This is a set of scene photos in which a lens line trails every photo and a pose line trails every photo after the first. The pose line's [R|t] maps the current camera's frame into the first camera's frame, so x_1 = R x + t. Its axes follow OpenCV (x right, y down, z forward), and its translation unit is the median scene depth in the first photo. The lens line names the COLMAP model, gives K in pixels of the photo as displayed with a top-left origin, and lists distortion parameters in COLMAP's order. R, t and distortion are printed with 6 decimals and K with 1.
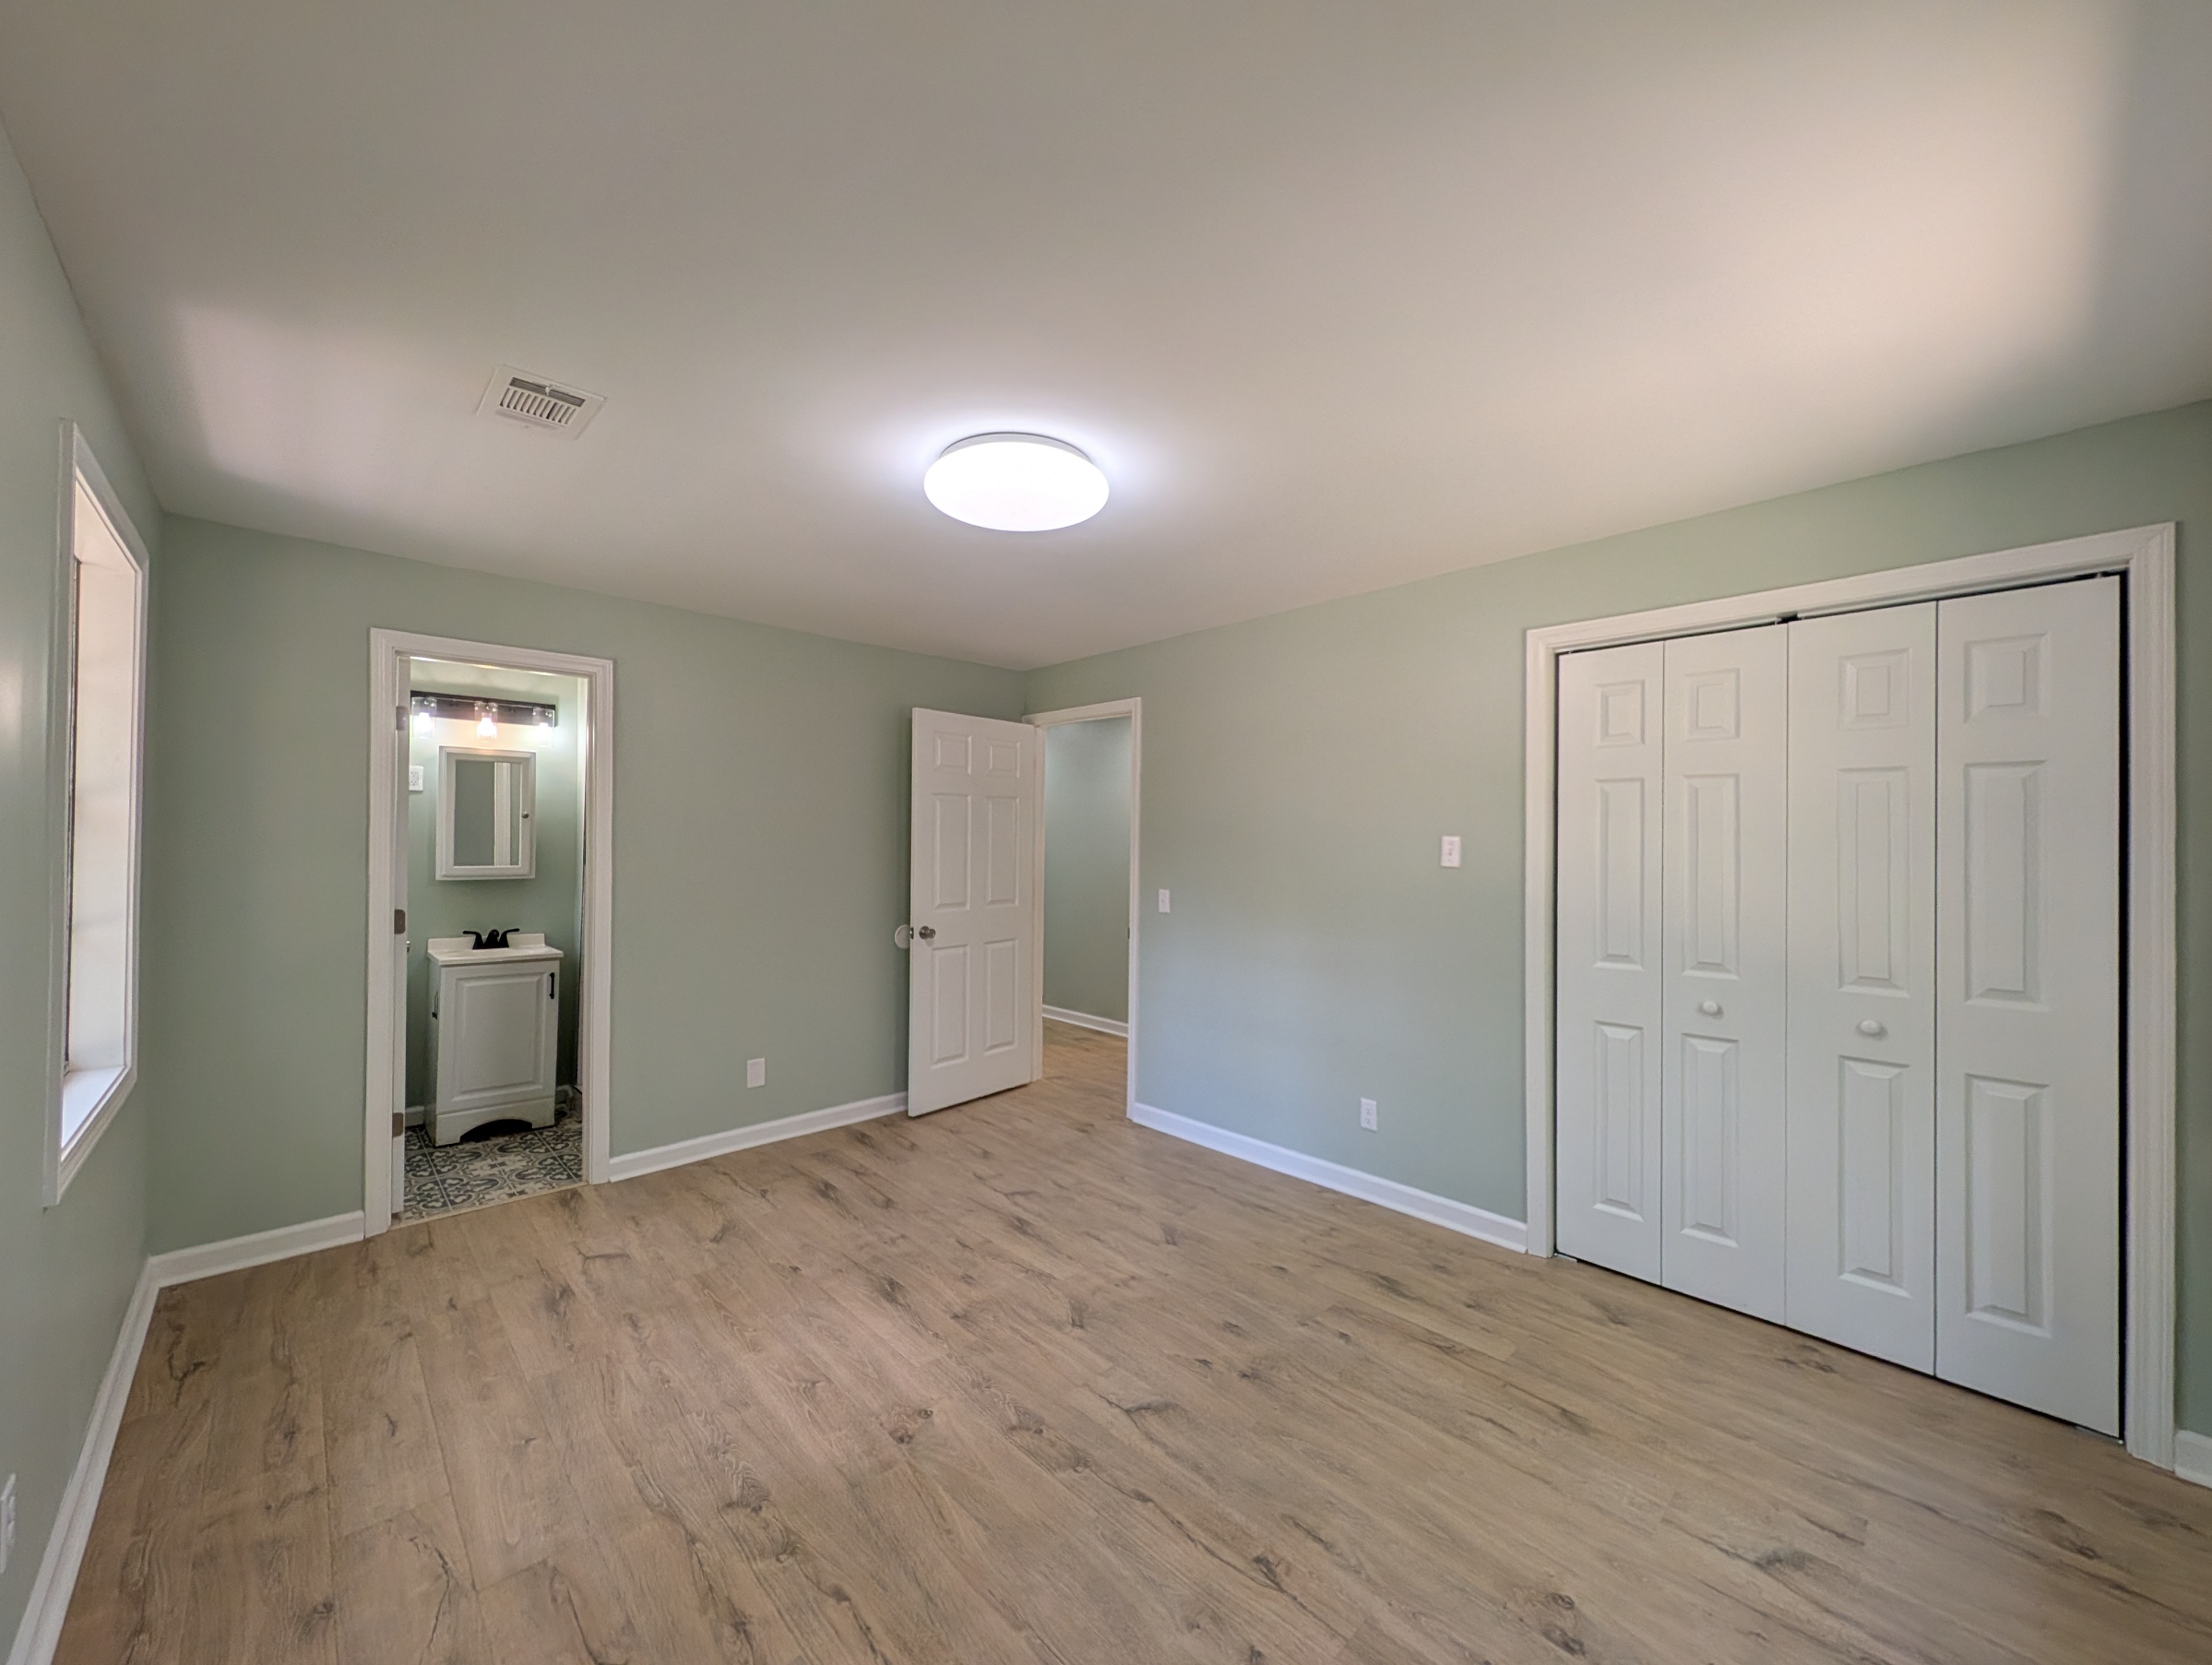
lens RADIAL K [[850.8, 0, 1106.0], [0, 850.8, 832.5], [0, 0, 1]] dist [-0.000376, 0.000006]
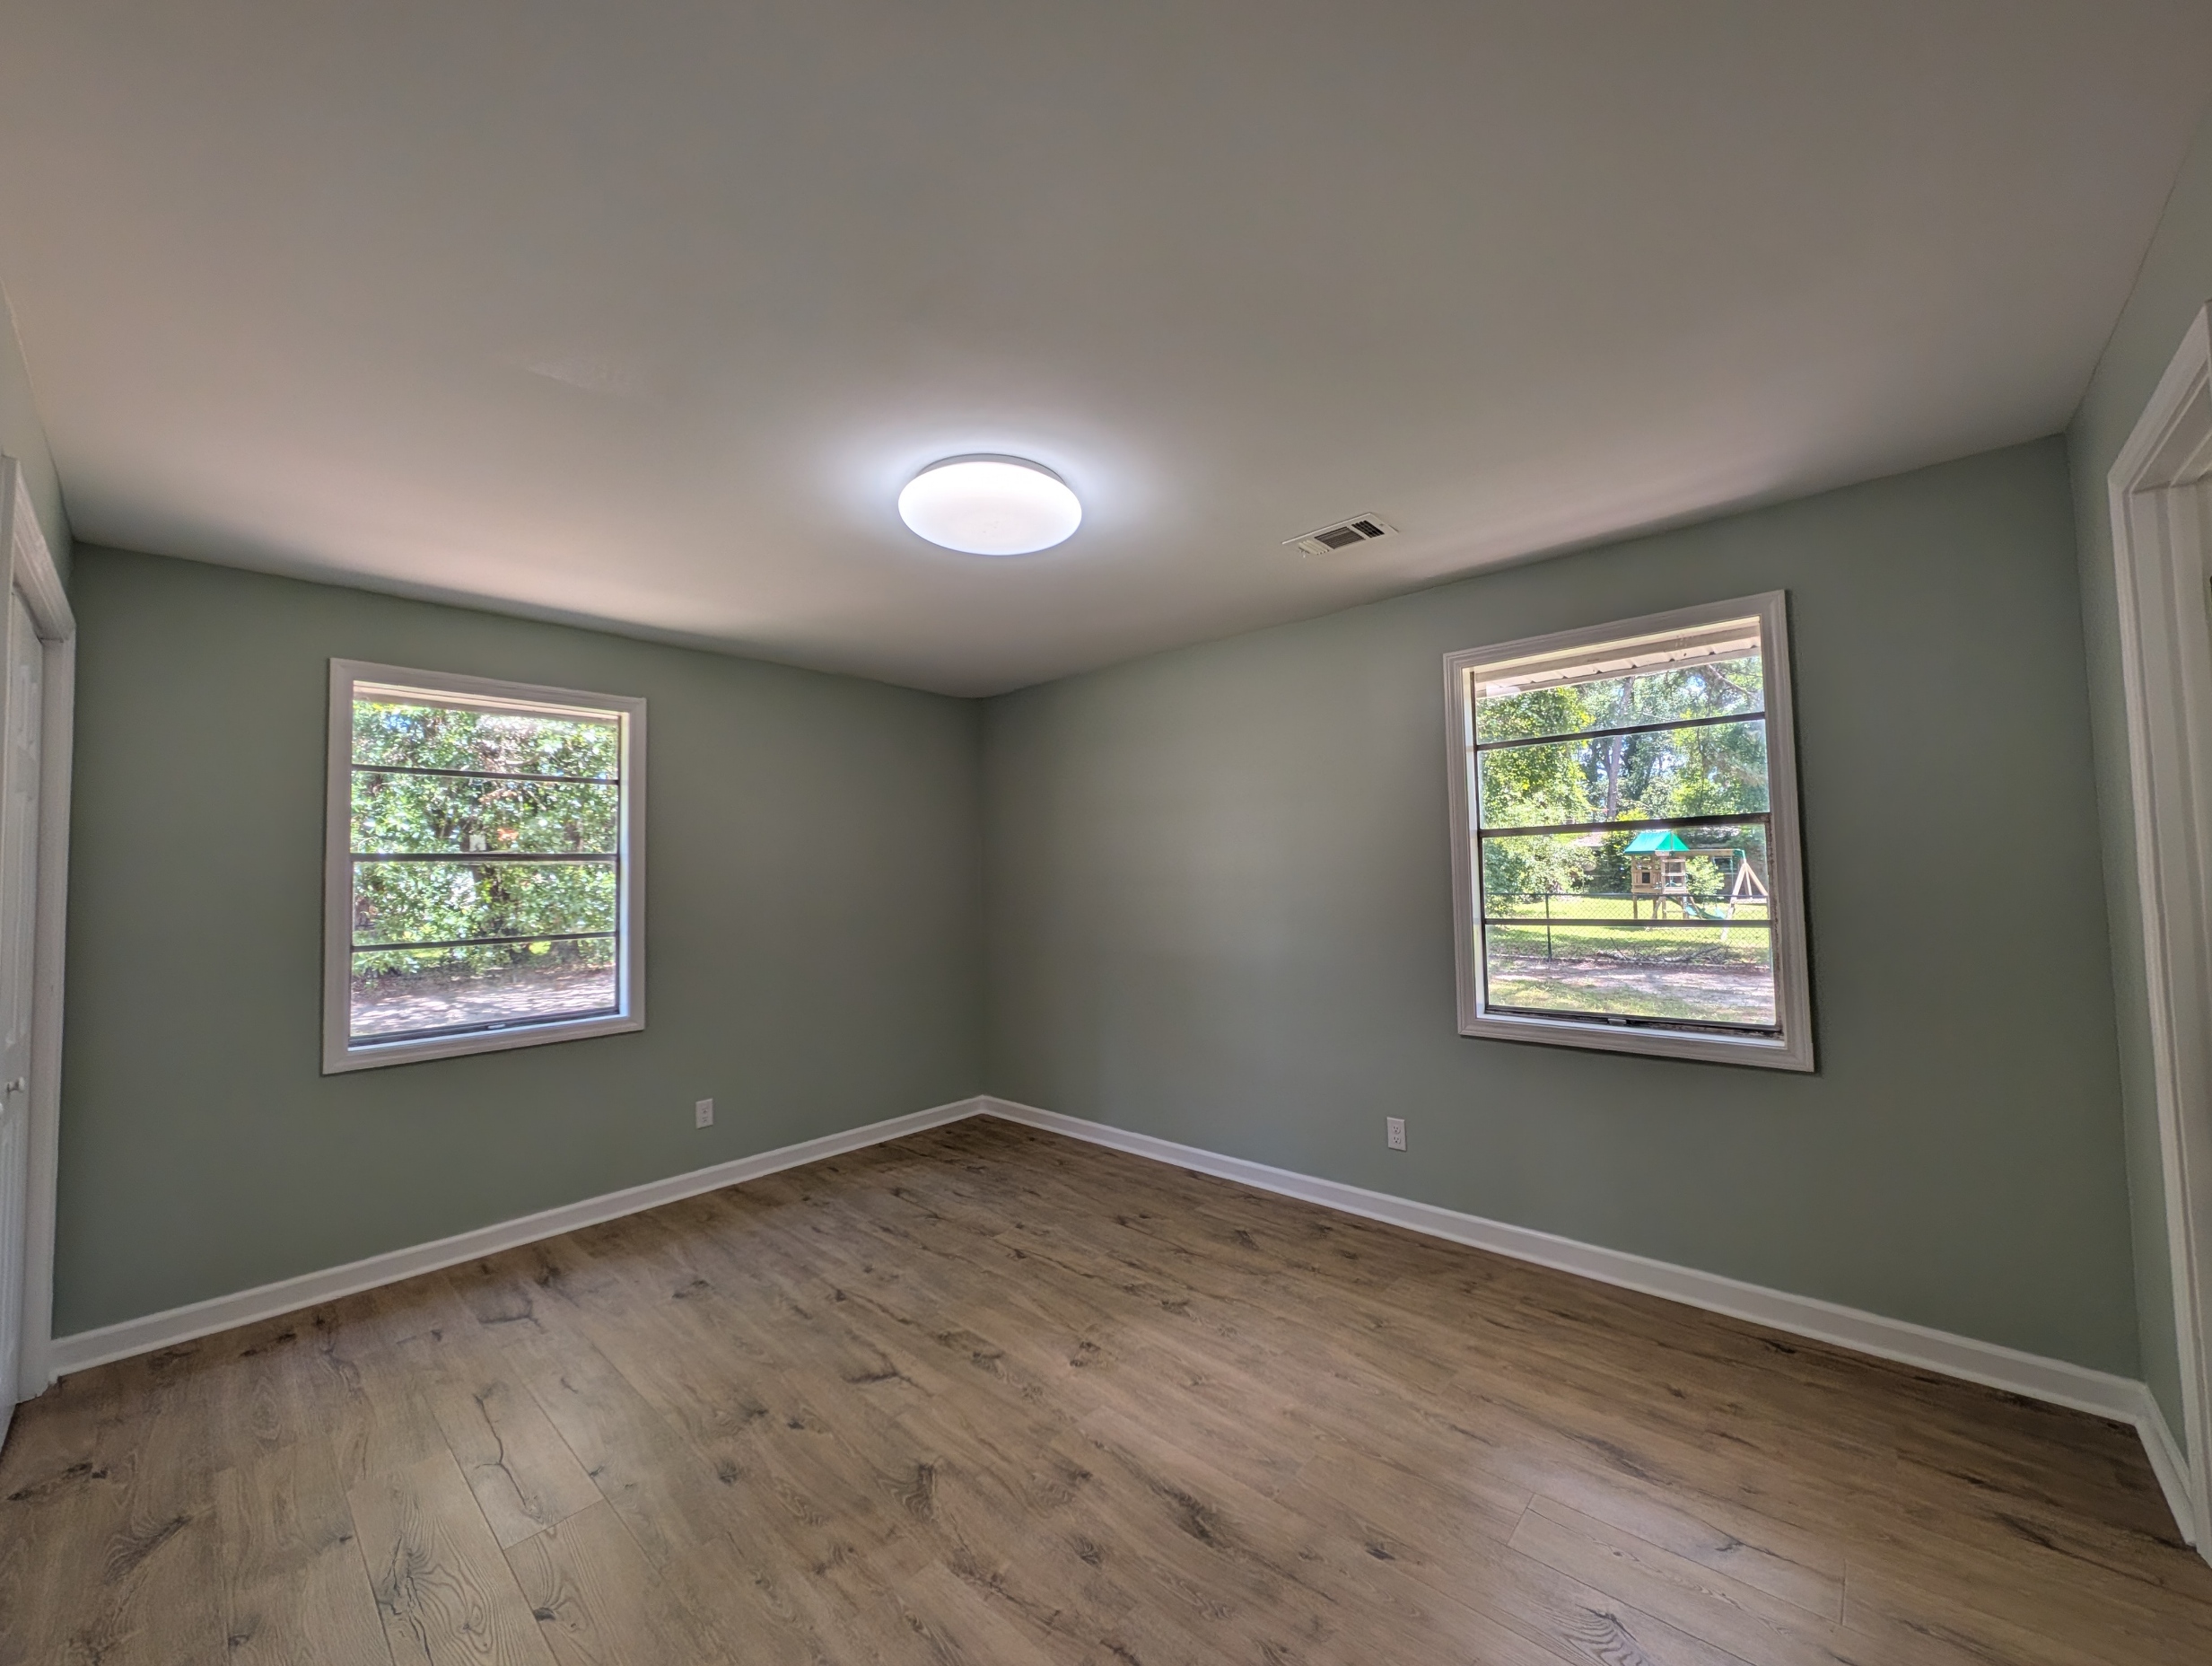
lens RADIAL K [[865.8, 0, 1106.0], [0, 865.8, 833.0], [0, 0, 1]] dist [0.000578, -0.000041]
pose [[-0.997720, 0.011463, -0.066506, -0.177447], [0.015270, 0.998257, -0.057010, 0.042310], [0.065737, -0.057896, -0.996156, 2.134902]]
